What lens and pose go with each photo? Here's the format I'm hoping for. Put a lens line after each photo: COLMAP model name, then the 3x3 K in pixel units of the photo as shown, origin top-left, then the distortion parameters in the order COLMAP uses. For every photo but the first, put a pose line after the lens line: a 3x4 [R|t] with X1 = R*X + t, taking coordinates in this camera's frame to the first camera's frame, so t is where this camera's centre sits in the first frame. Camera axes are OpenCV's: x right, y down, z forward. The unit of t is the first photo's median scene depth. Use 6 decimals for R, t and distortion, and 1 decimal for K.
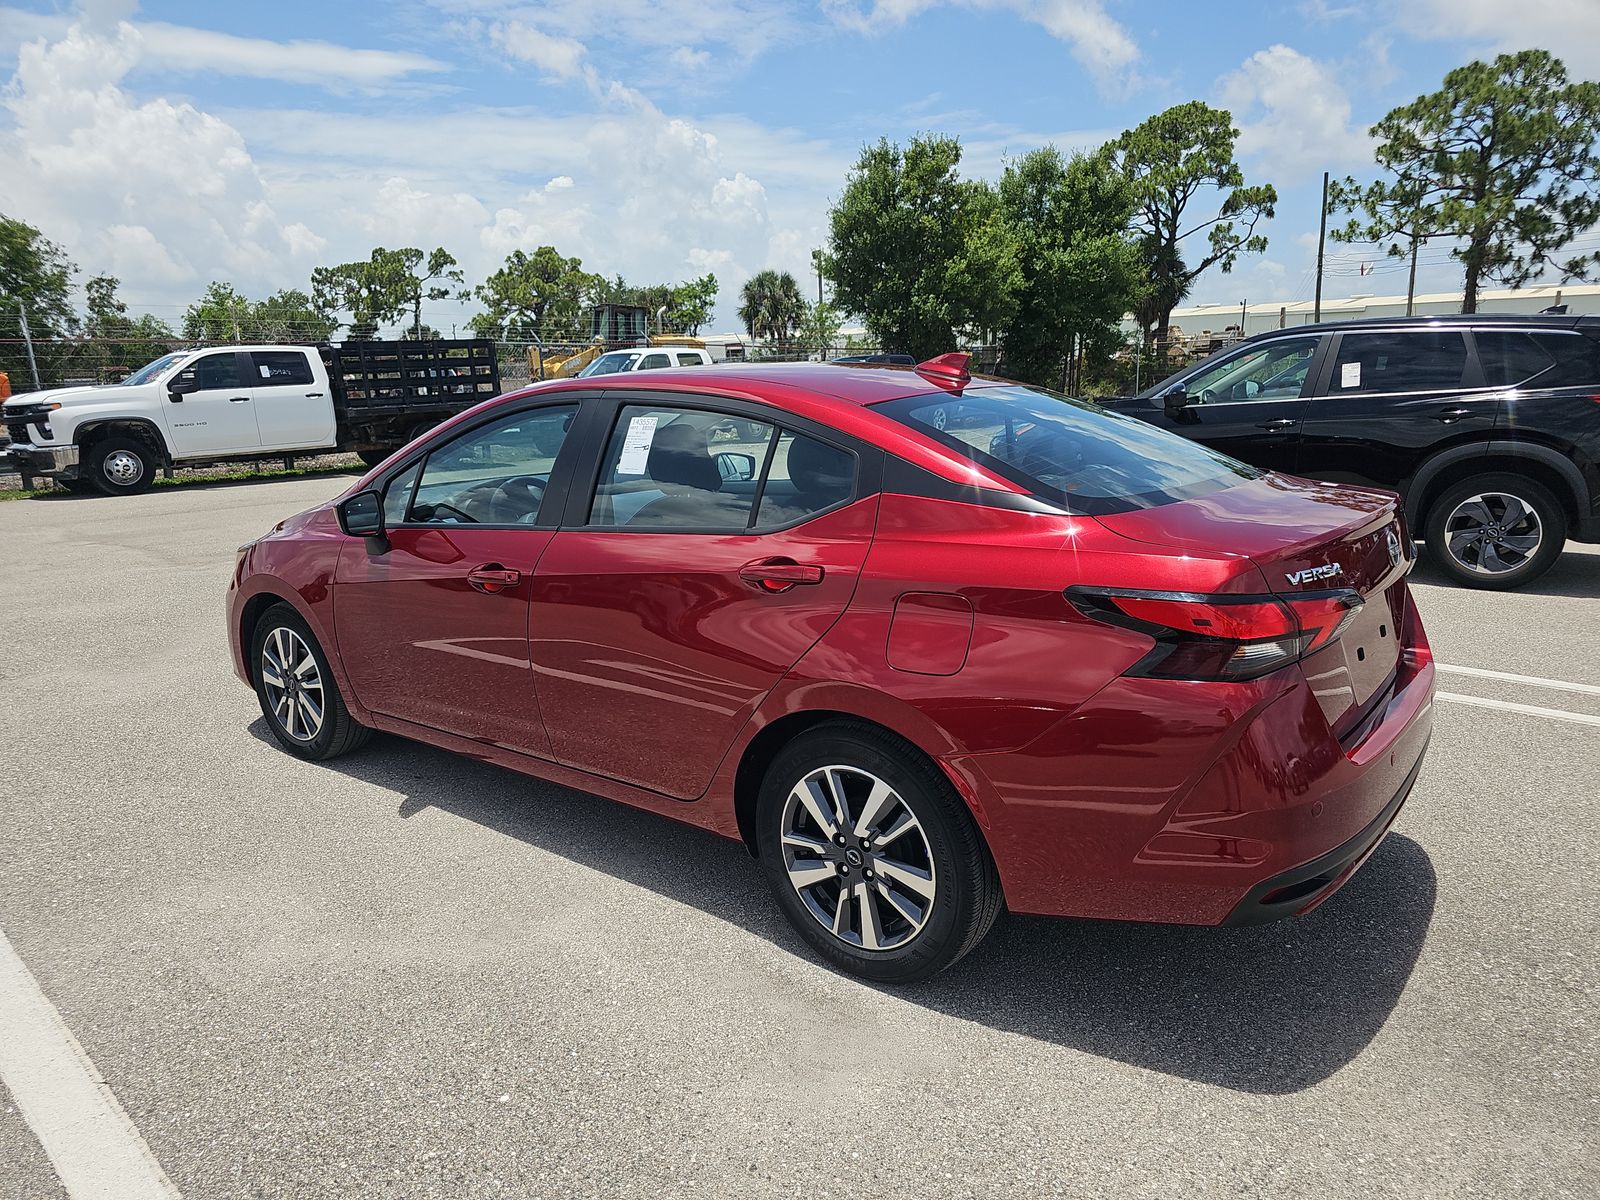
lens RADIAL K [[1074.6, 0, 794.8], [0, 1074.6, 608.6], [0, 0, 1]] dist [0.003562, -0.010505]
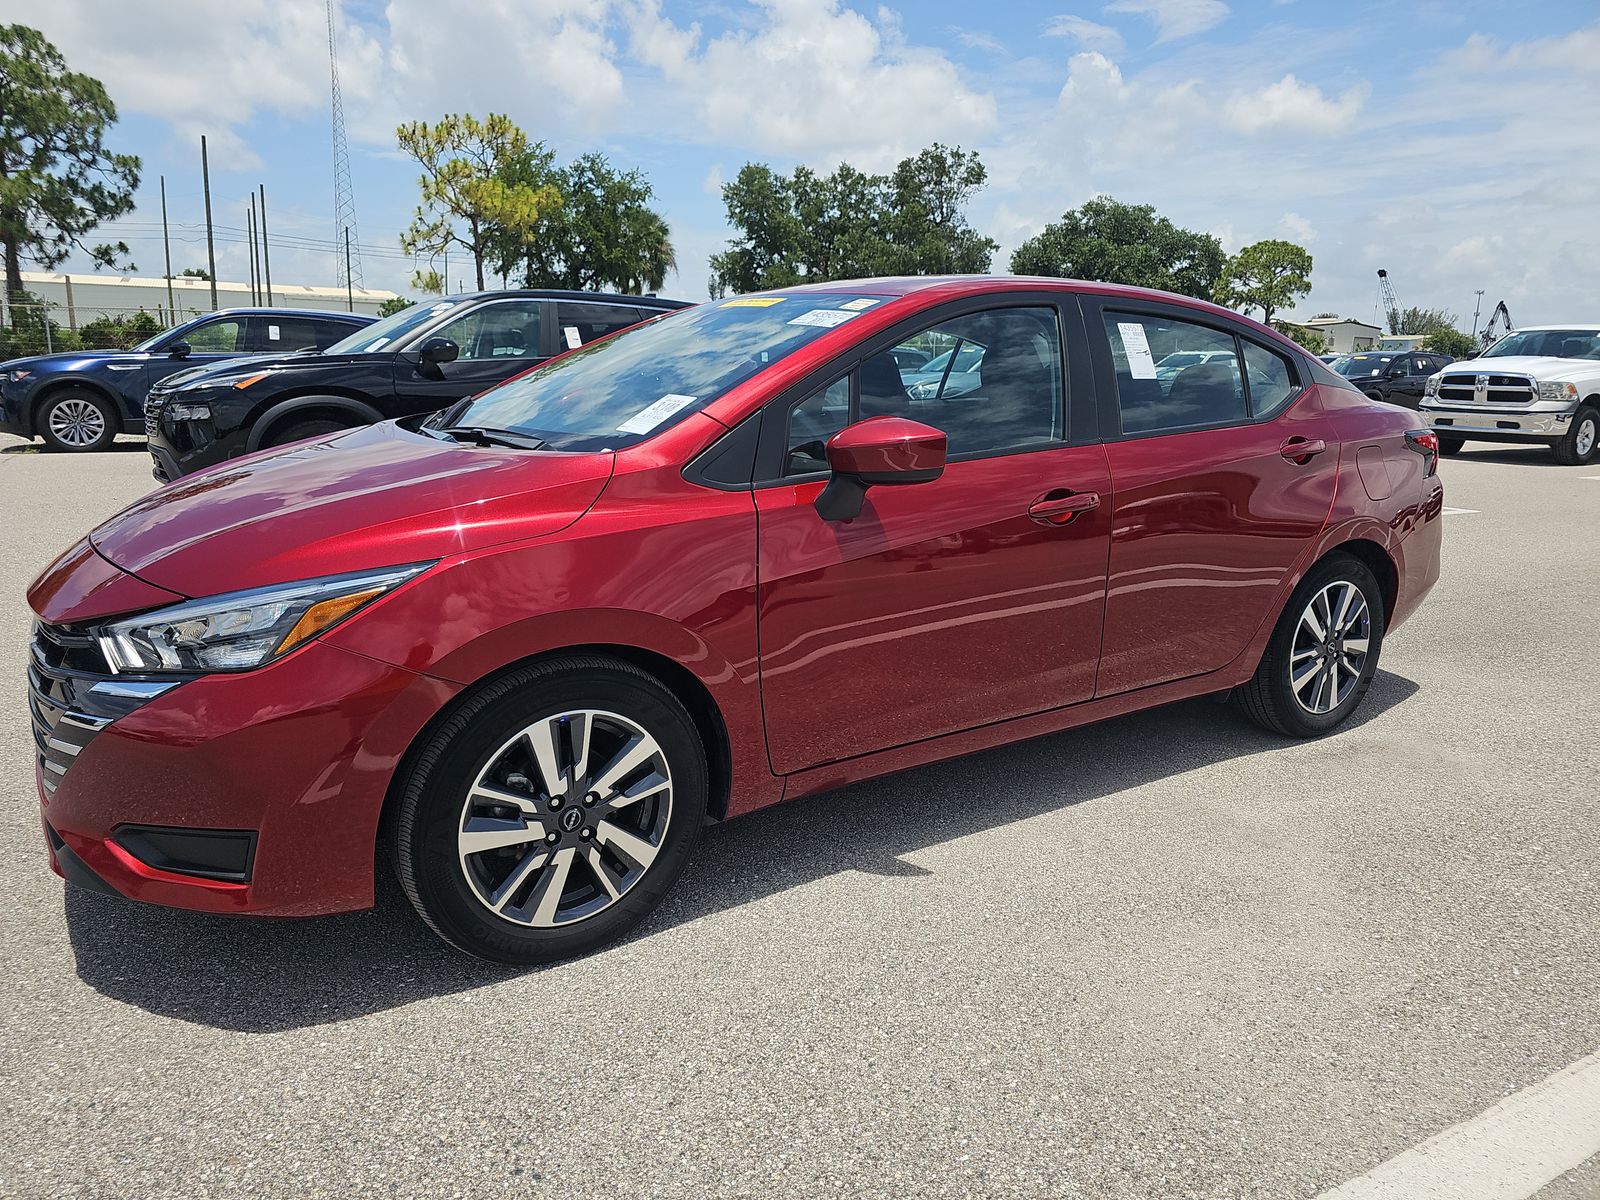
lens RADIAL K [[1069.1, 0, 800.0], [0, 1069.1, 600.0], [0, 0, 1]] dist [0.004669, -0.022104]
pose [[0.315638, -0.170518, 0.933432, -0.083405], [0.165452, 0.978541, 0.122812, -0.006797], [-0.934344, 0.115675, 0.337078, 0.067182]]
